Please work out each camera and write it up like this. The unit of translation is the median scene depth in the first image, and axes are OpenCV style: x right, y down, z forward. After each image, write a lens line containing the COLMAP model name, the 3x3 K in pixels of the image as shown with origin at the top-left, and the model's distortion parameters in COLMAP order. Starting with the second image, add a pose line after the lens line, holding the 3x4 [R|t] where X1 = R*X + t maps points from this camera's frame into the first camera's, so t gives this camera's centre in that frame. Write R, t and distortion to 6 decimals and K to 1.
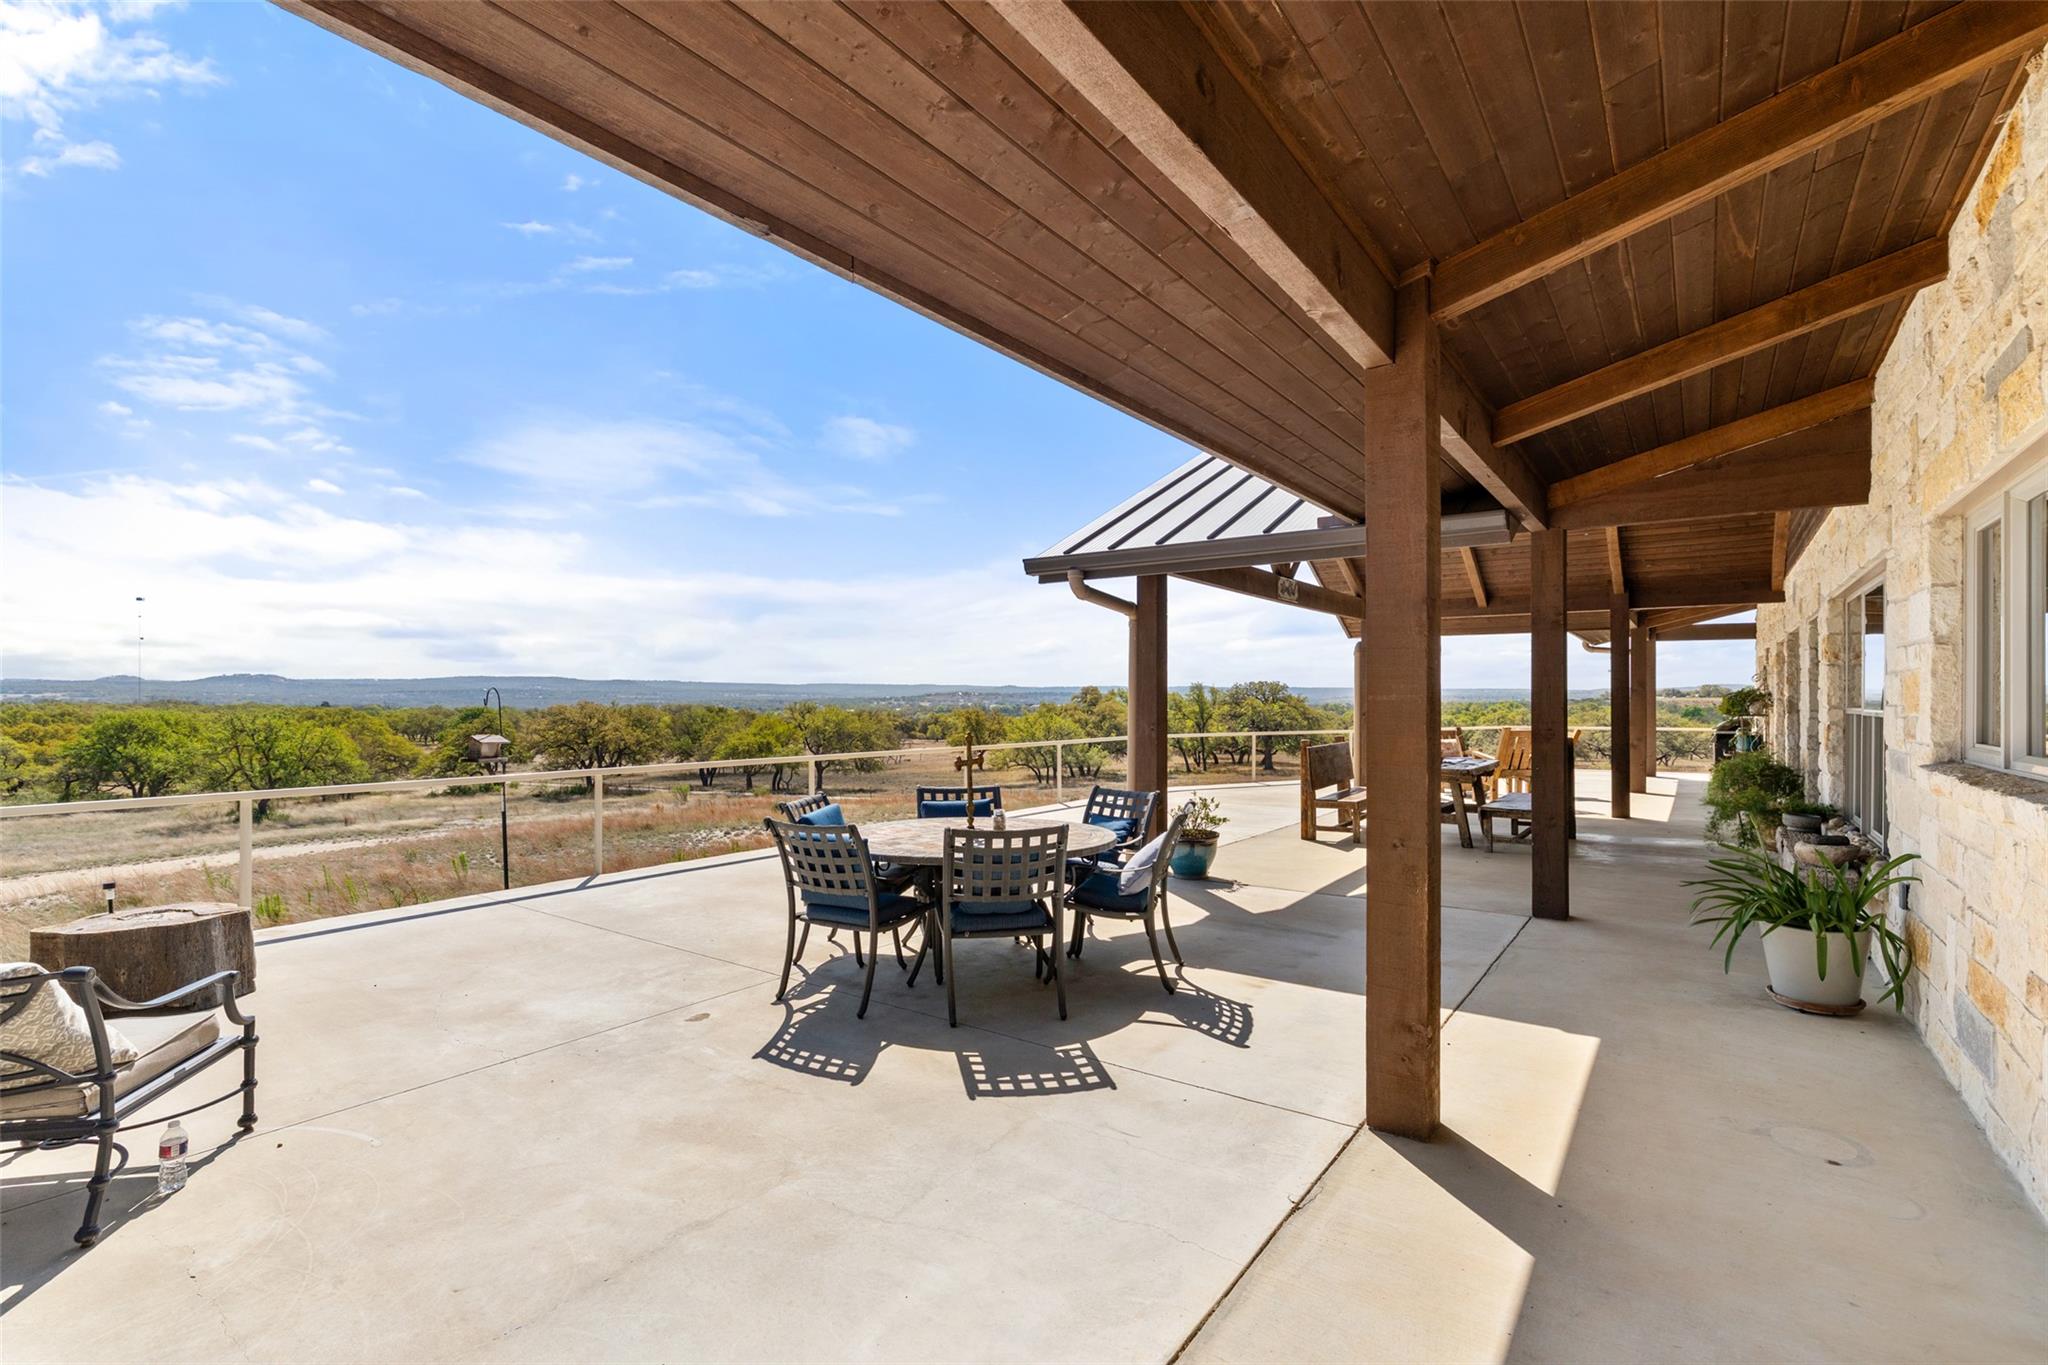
lens RADIAL K [[957.4, 0, 1018.4], [0, 957.4, 699.0], [0, 0, 1]] dist [0.000778, -0.000064]
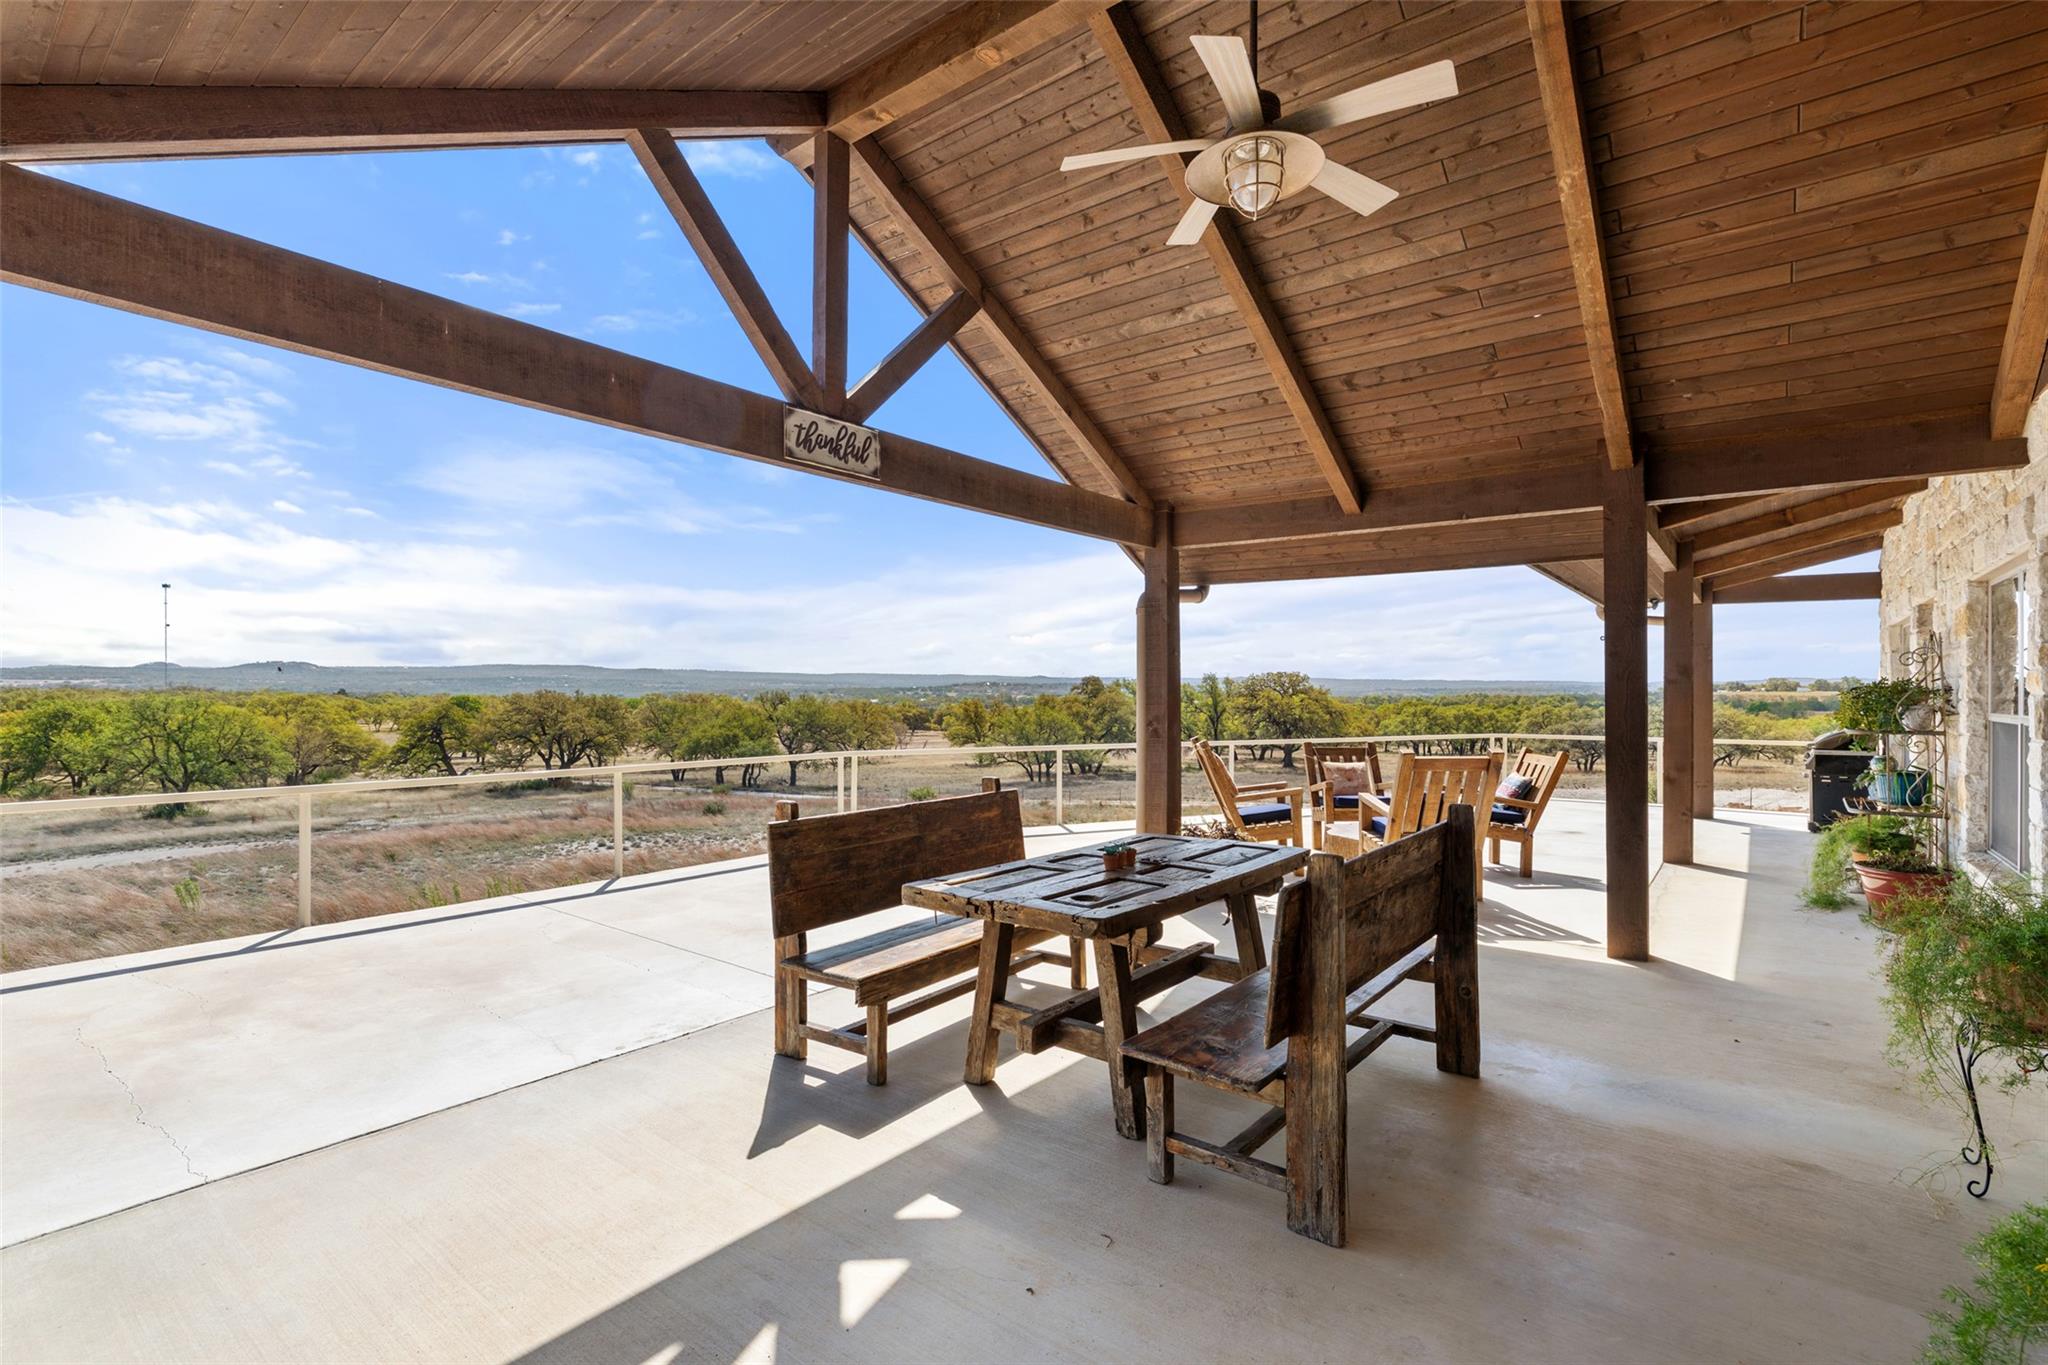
lens RADIAL K [[946.6, 0, 1037.6], [0, 946.6, 676.4], [0, 0, 1]] dist [0.005314, 0.000610]
pose [[0.999360, 0.004327, -0.035519, 0.101531], [-0.004816, 0.999894, -0.013704, -0.000906], [0.035456, 0.013866, 0.999275, 0.149963]]
